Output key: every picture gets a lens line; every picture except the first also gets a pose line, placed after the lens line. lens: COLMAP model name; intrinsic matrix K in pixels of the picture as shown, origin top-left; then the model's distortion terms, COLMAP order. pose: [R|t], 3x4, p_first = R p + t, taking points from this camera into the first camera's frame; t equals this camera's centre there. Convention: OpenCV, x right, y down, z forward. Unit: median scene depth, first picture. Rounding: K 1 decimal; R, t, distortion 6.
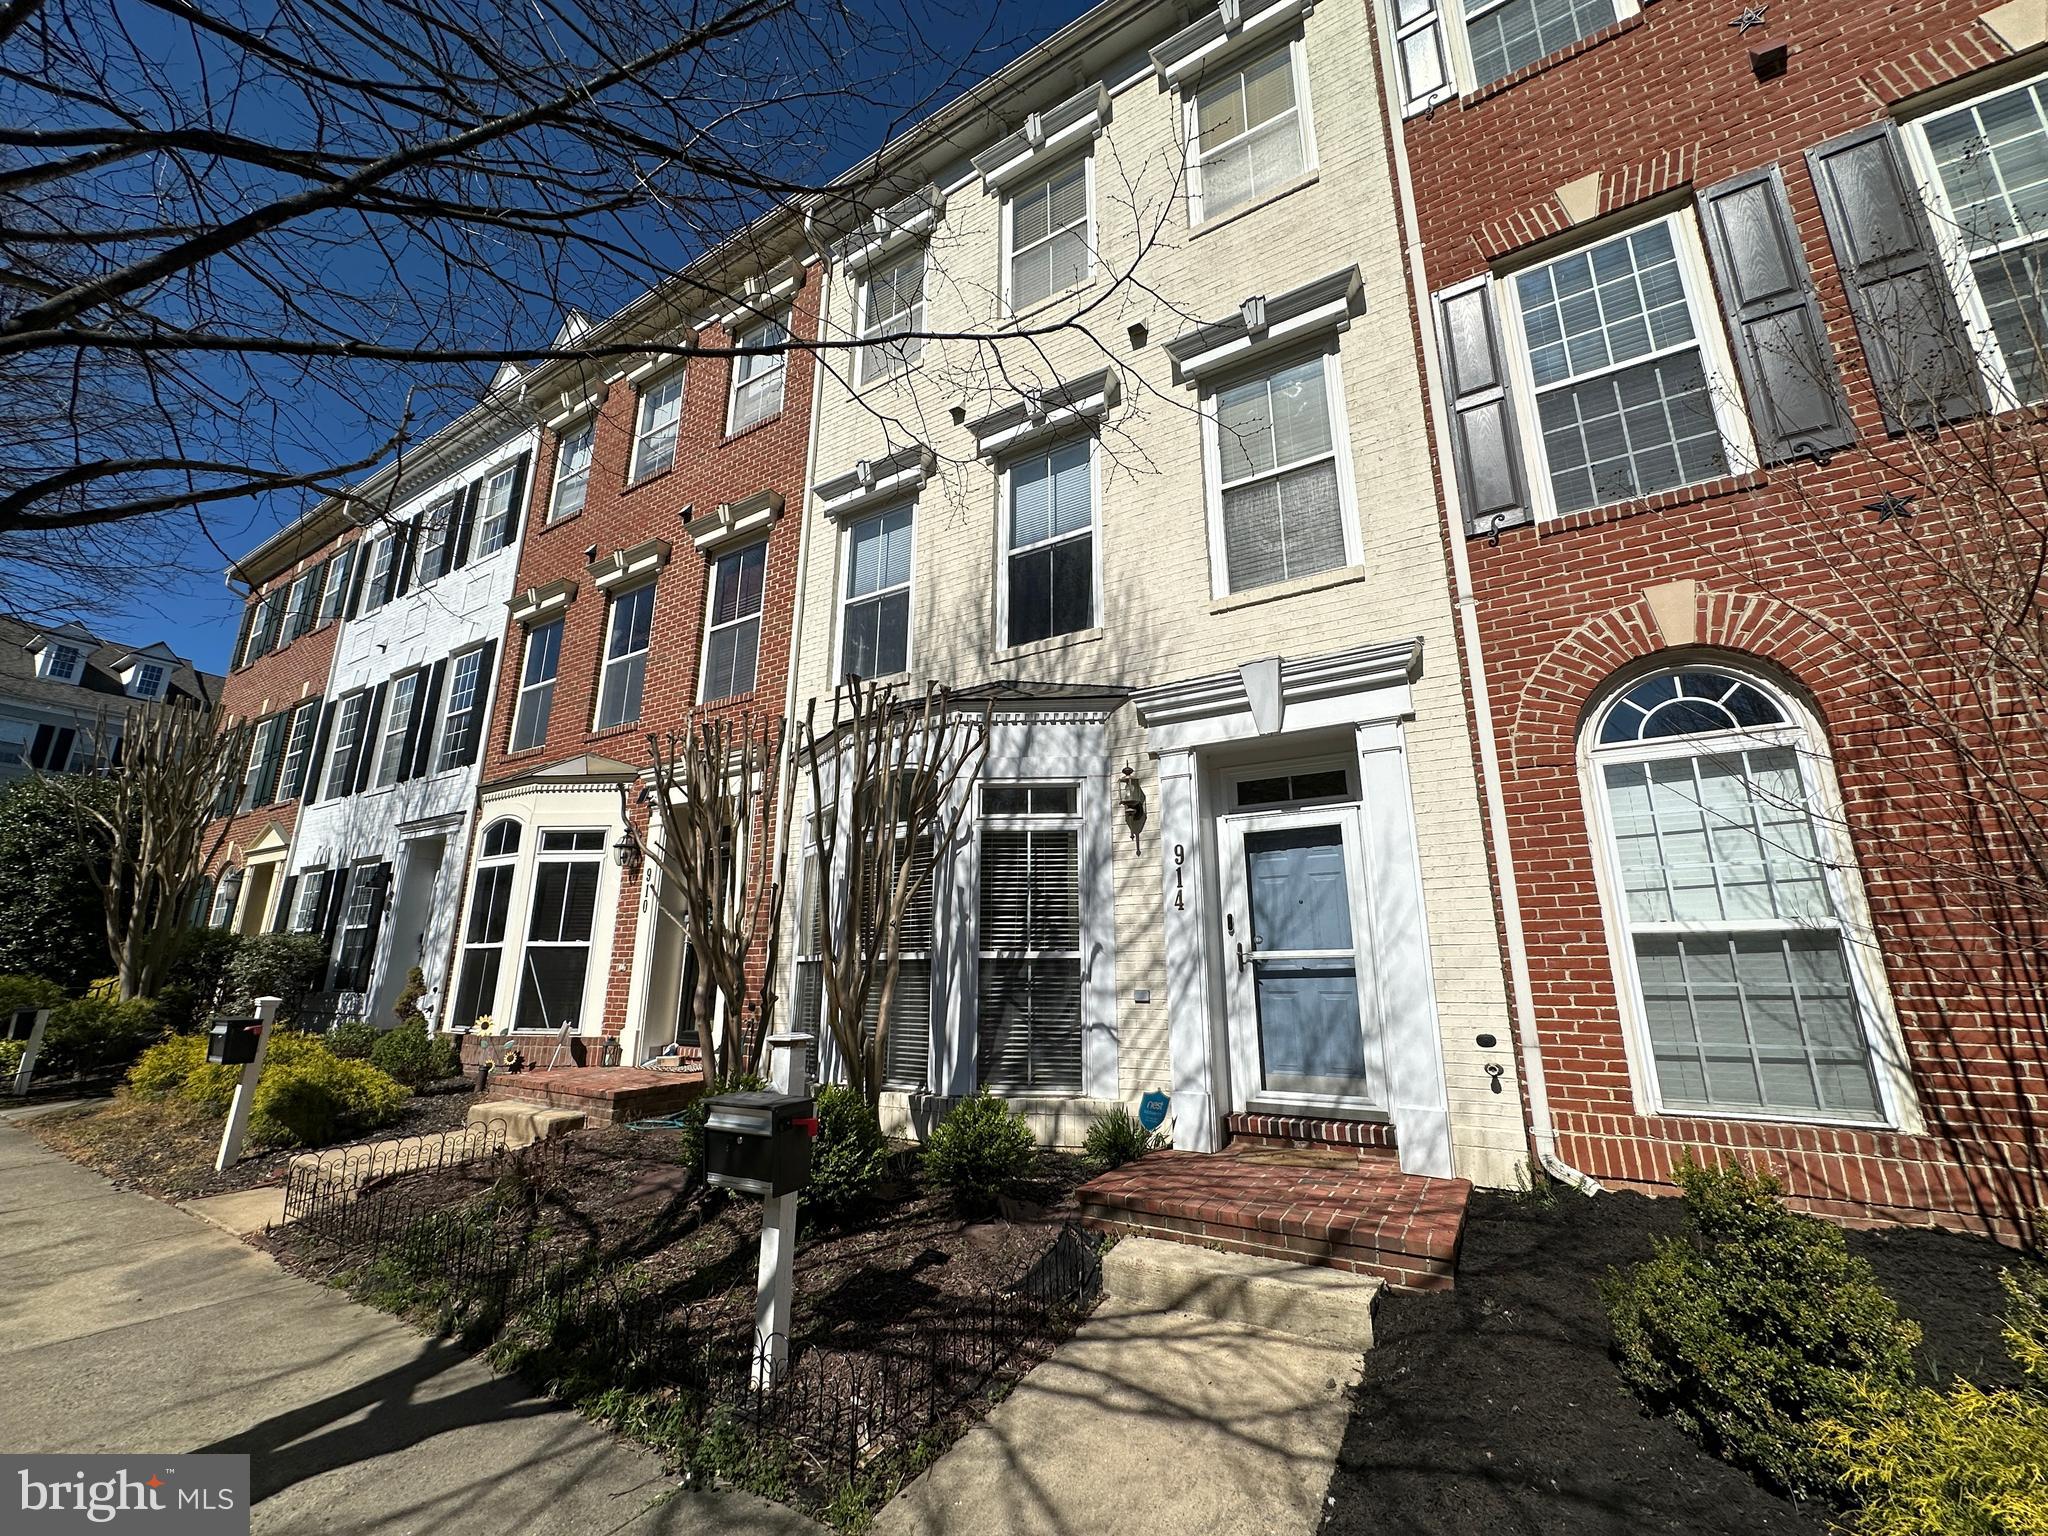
lens RADIAL K [[827.4, 0, 1031.8], [0, 827.4, 747.0], [0, 0, 1]] dist [0.009090, -0.000164]
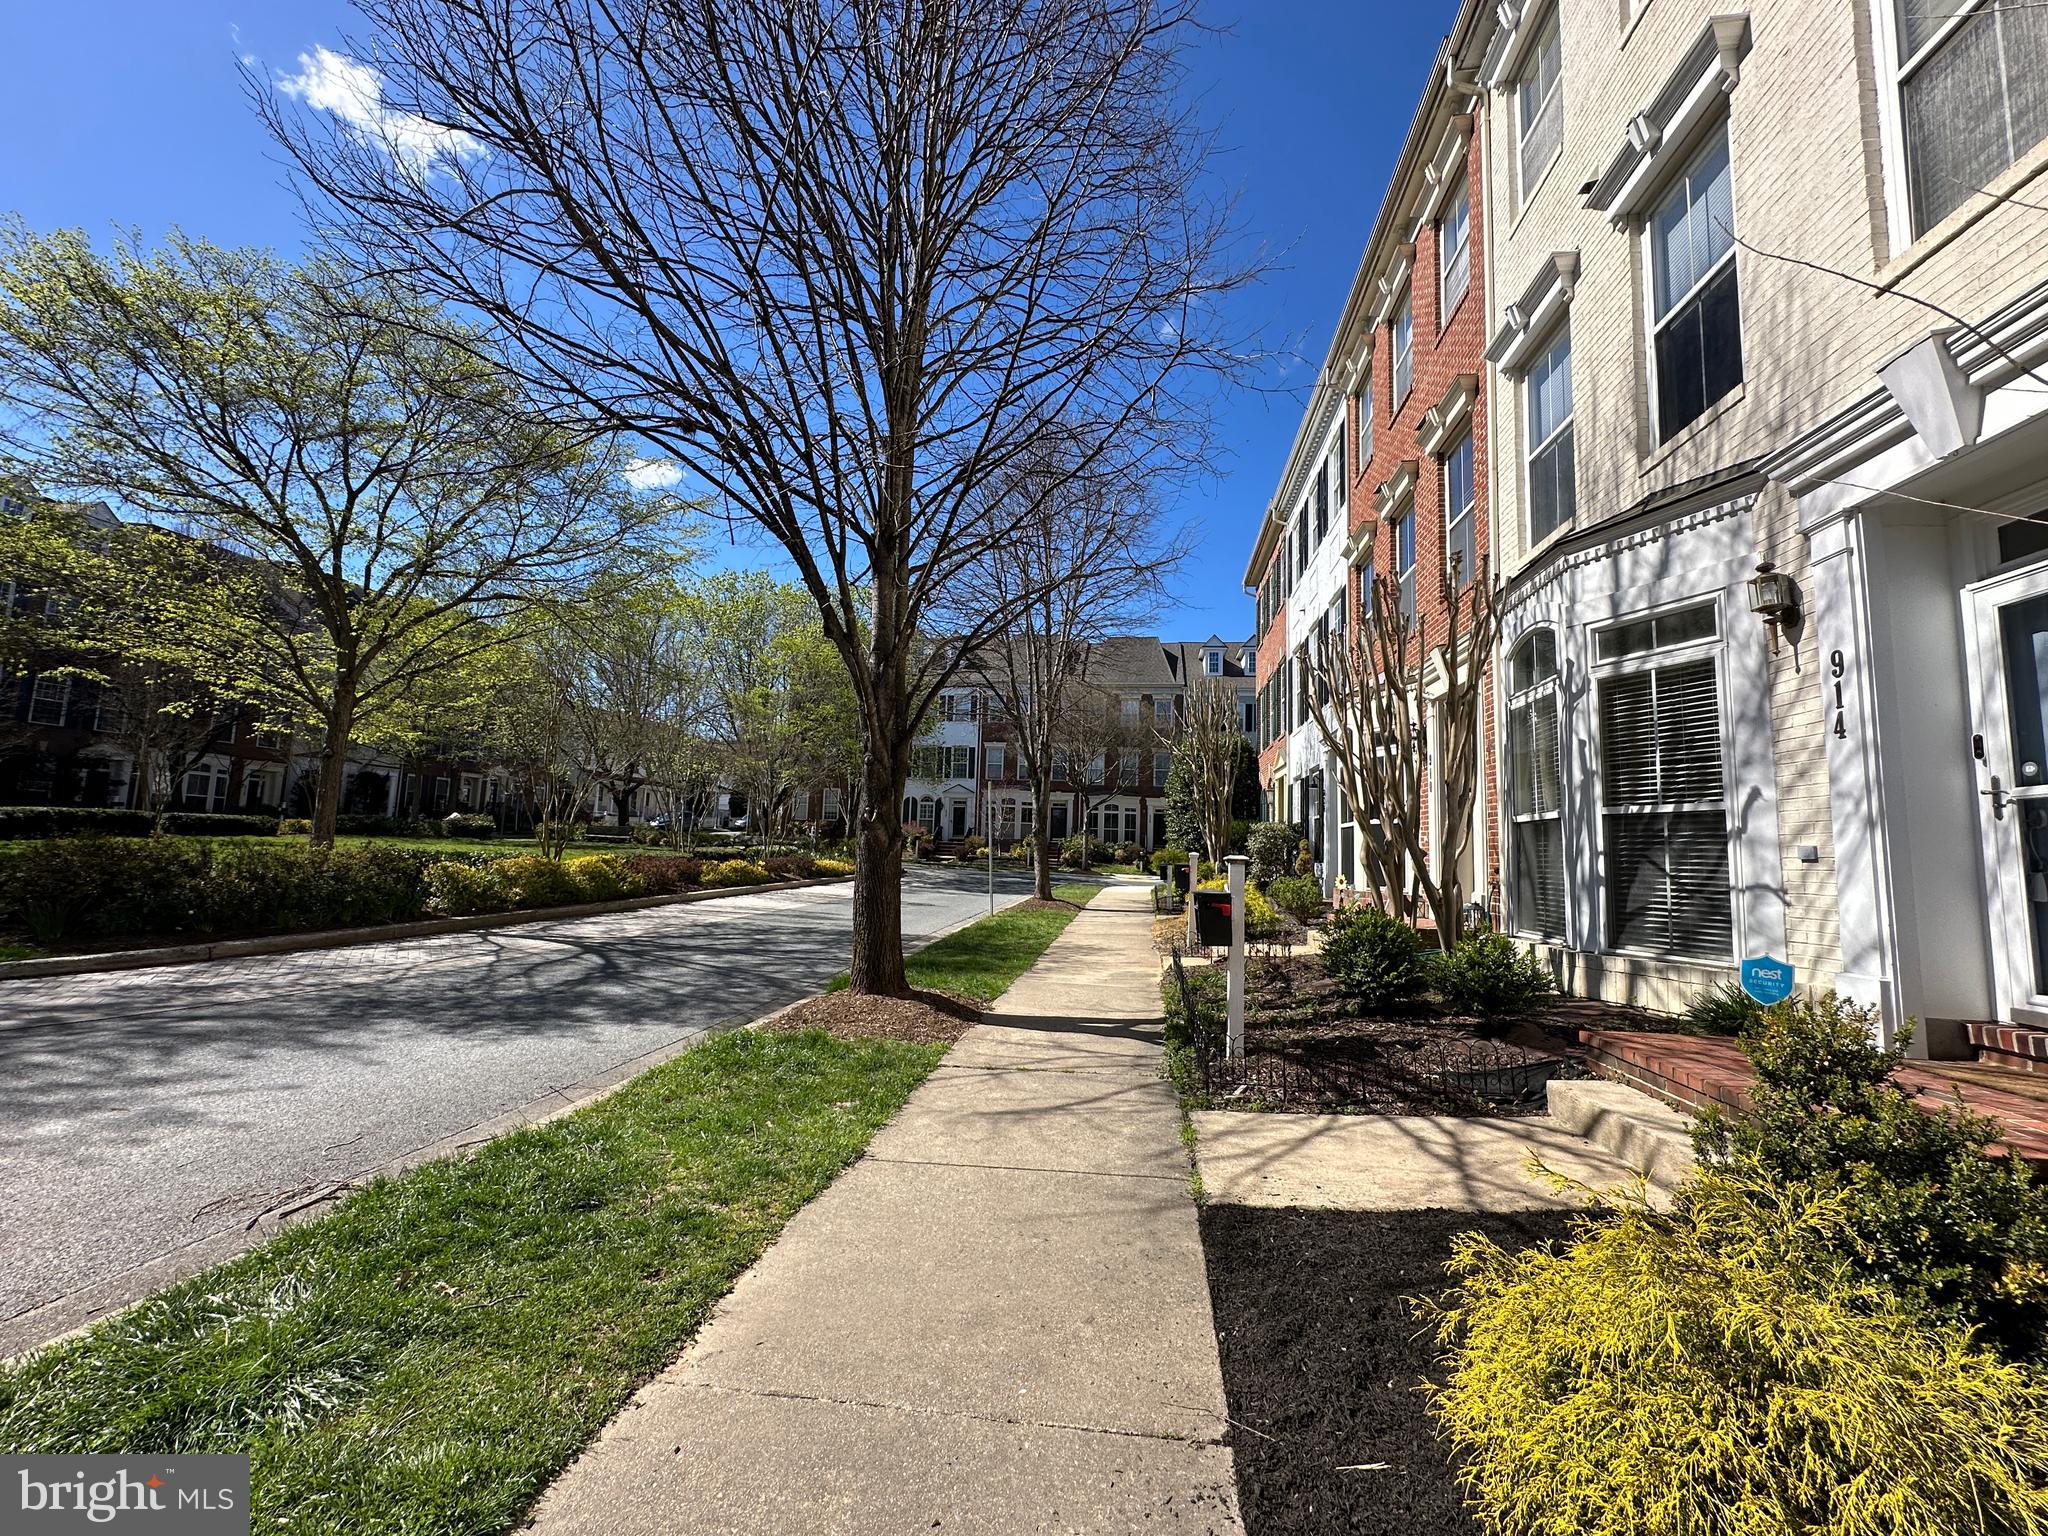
lens RADIAL K [[824.0, 0, 1024.0], [0, 824.0, 768.0], [0, 0, 1]] dist [-0.000006, -0.000244]
pose [[0.392665, -0.079285, -0.916258, 0.520302], [0.204979, 0.978761, 0.003151, 0.067377], [0.896548, -0.189051, 0.400577, 0.053868]]
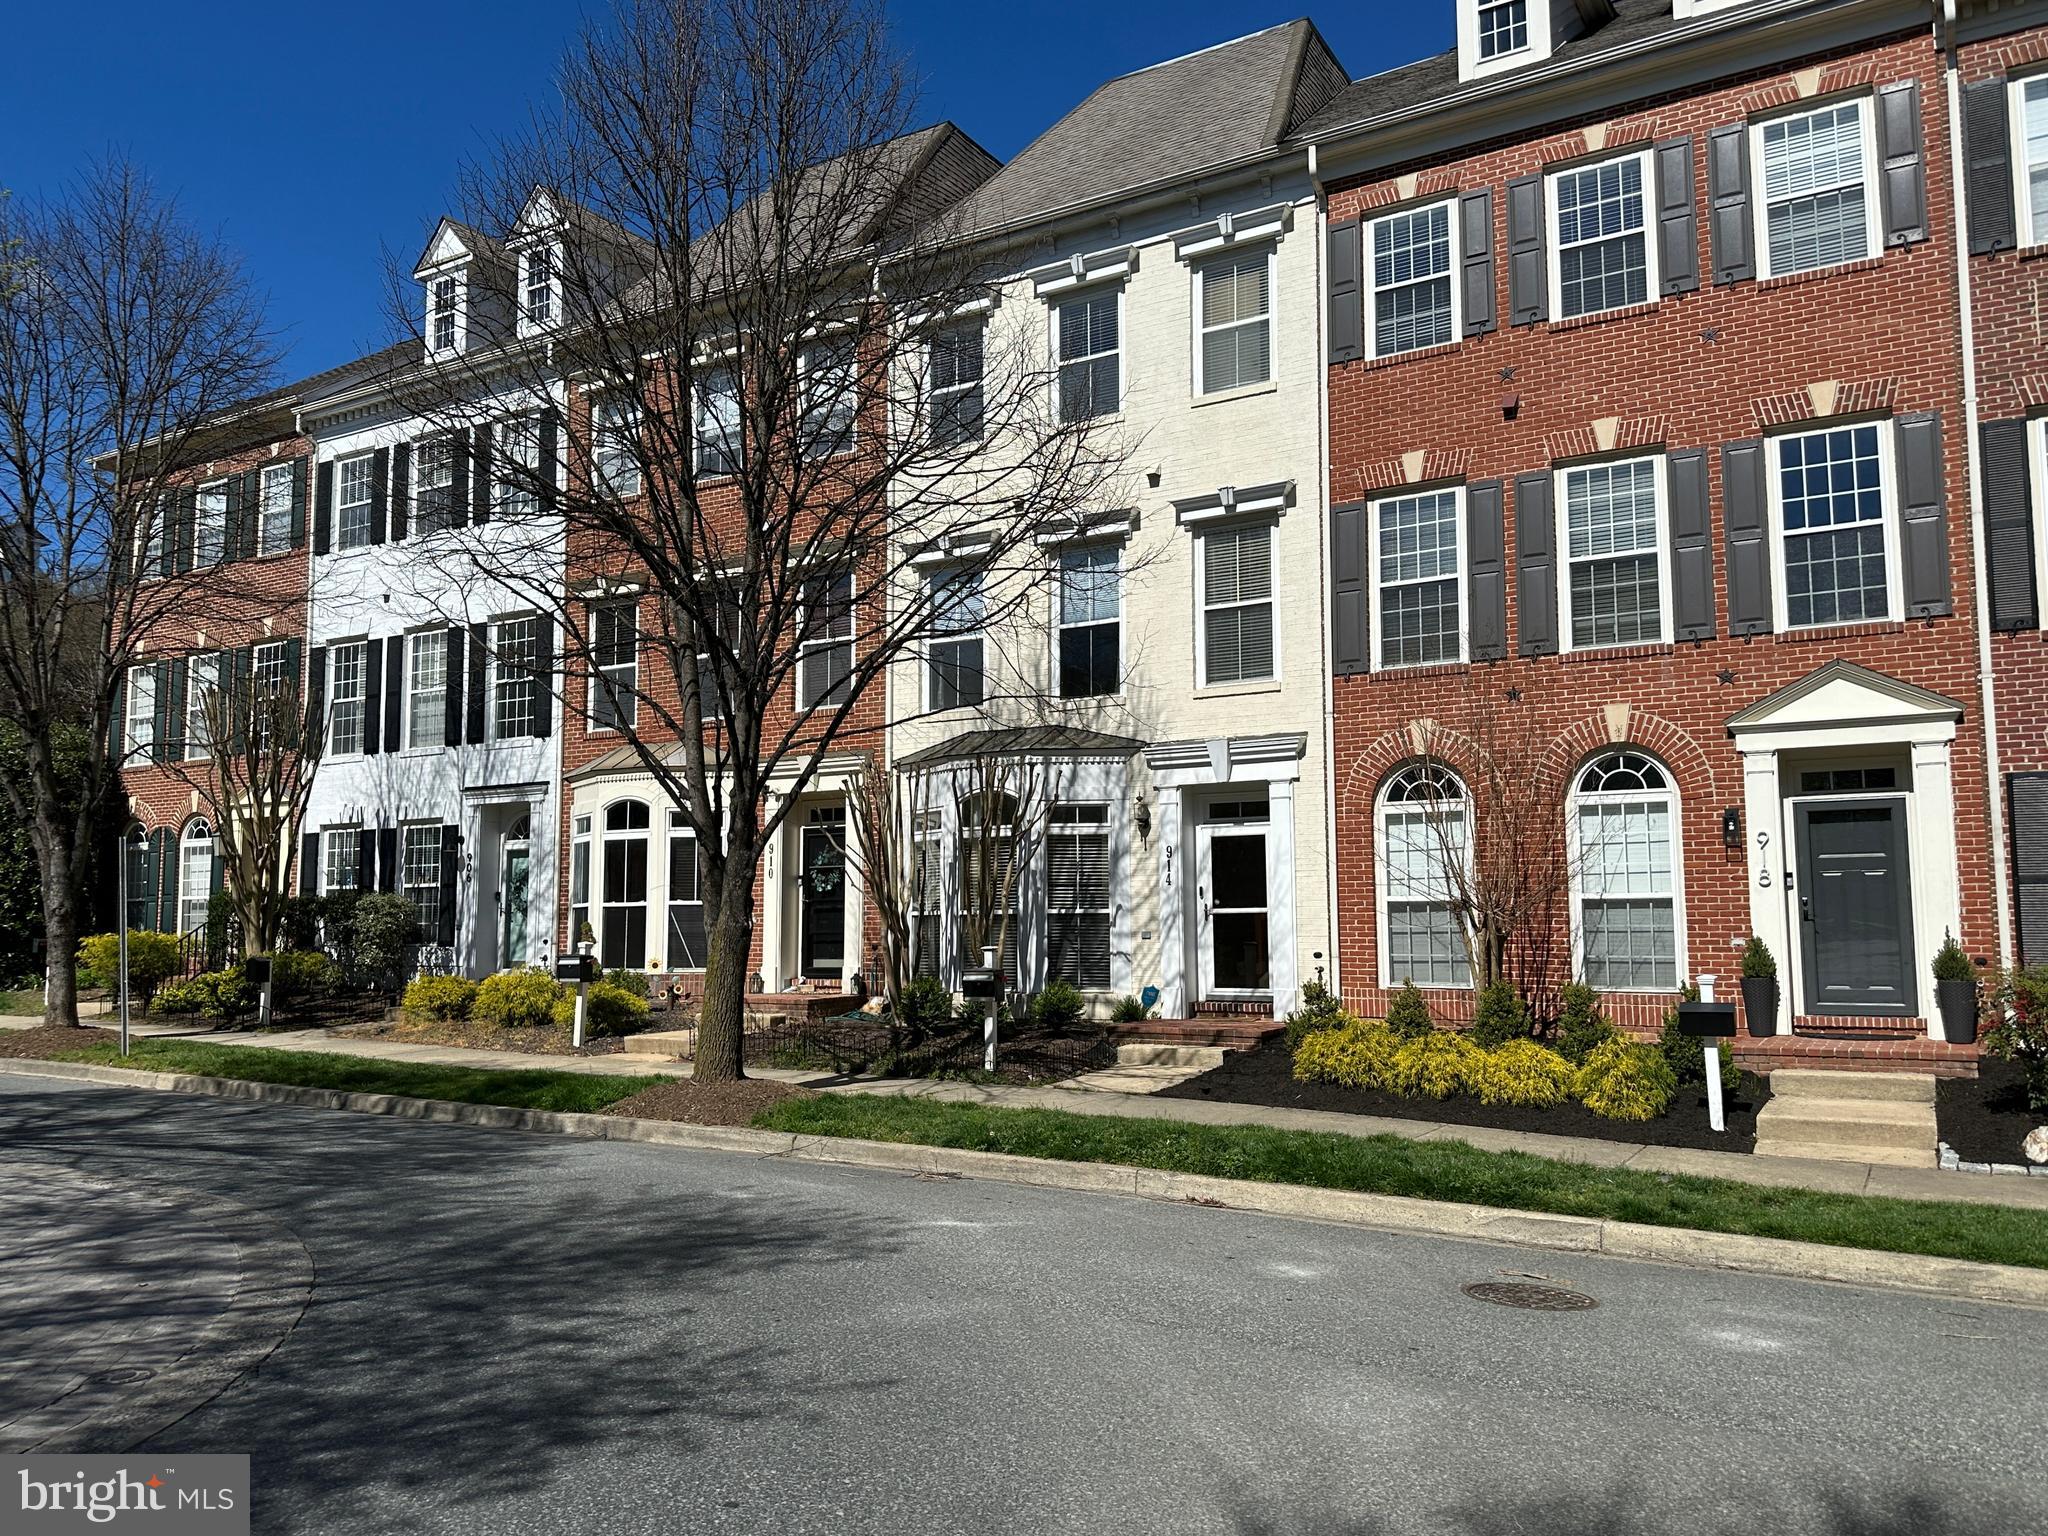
lens RADIAL K [[1566.6, 0, 1024.0], [0, 1566.6, 768.0], [0, 0, 1]] dist [0.068679, 0.000071]
pose [[0.999927, -0.002286, -0.011835, -0.067643], [0.004117, 0.987570, 0.157128, -0.493581], [0.011328, -0.157165, 0.987507, -1.925380]]
